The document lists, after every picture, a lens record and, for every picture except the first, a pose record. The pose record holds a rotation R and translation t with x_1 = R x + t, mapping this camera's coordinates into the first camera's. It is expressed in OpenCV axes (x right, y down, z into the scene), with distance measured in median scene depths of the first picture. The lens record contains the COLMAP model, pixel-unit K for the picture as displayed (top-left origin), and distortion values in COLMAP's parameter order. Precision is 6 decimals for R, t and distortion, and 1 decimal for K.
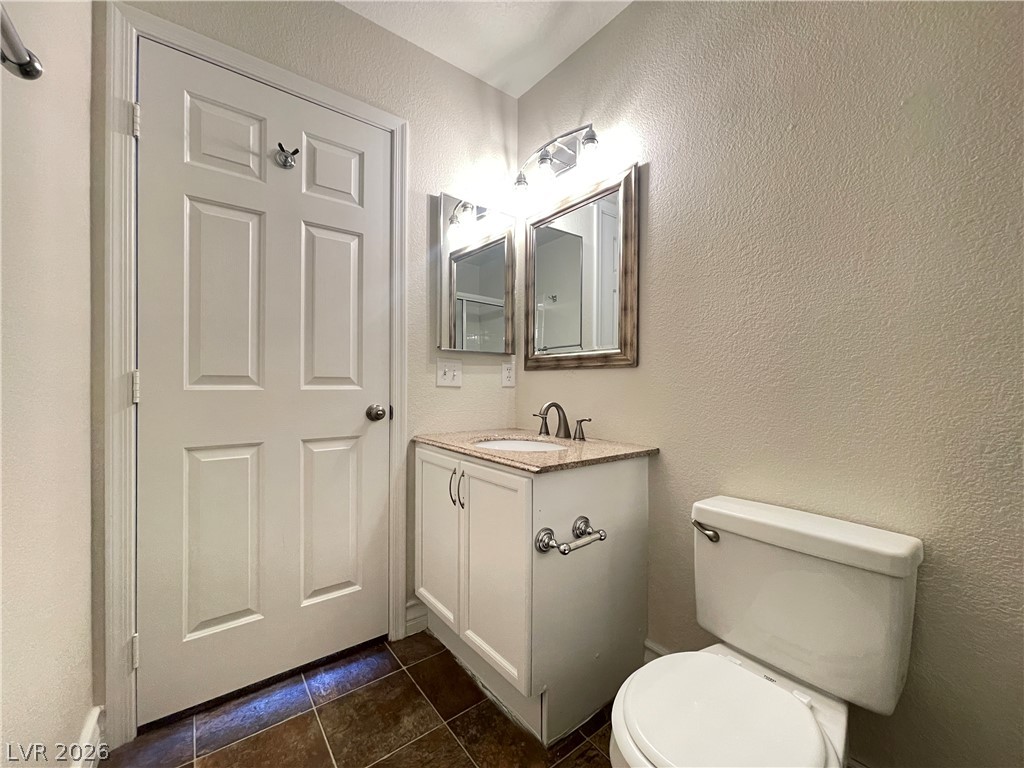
lens RADIAL K [[413.0, 0, 516.0], [0, 413.0, 382.7], [0, 0, 1]] dist [-0.000084, 0.000554]
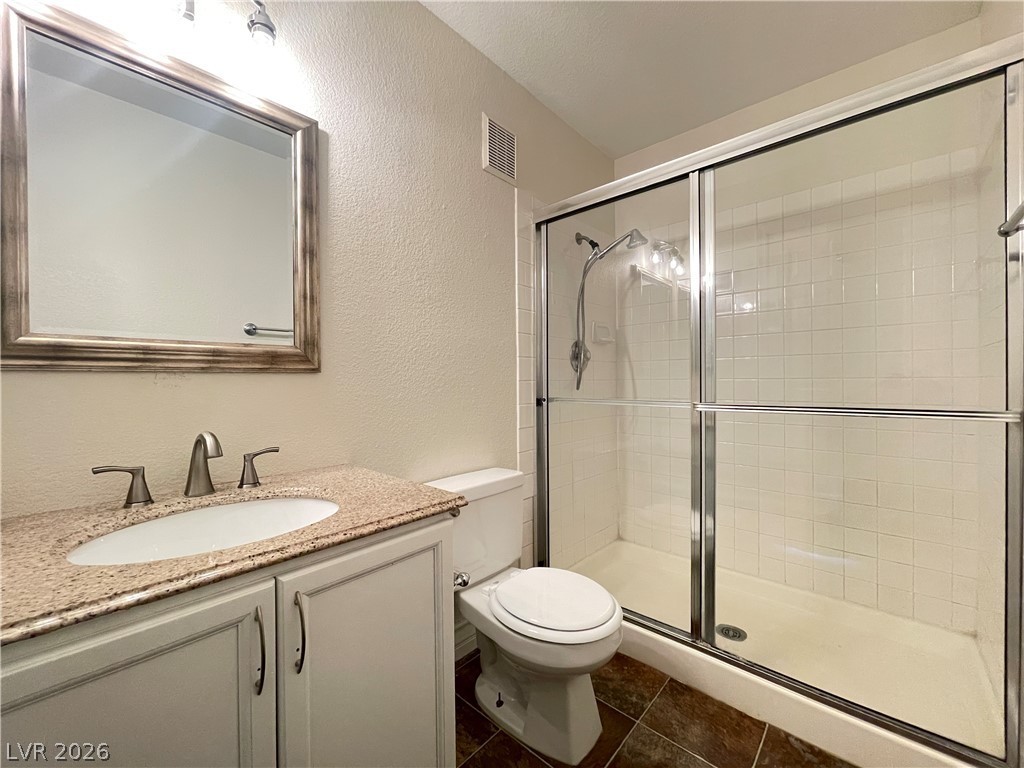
lens RADIAL K [[413.0, 0, 515.3], [0, 413.0, 384.1], [0, 0, 1]] dist [-0.000084, 0.000554]
pose [[-0.190390, -0.019407, 0.981517, -0.578193], [-0.004296, 0.999811, 0.018936, -0.033221], [-0.981699, -0.000612, -0.190438, 0.769987]]
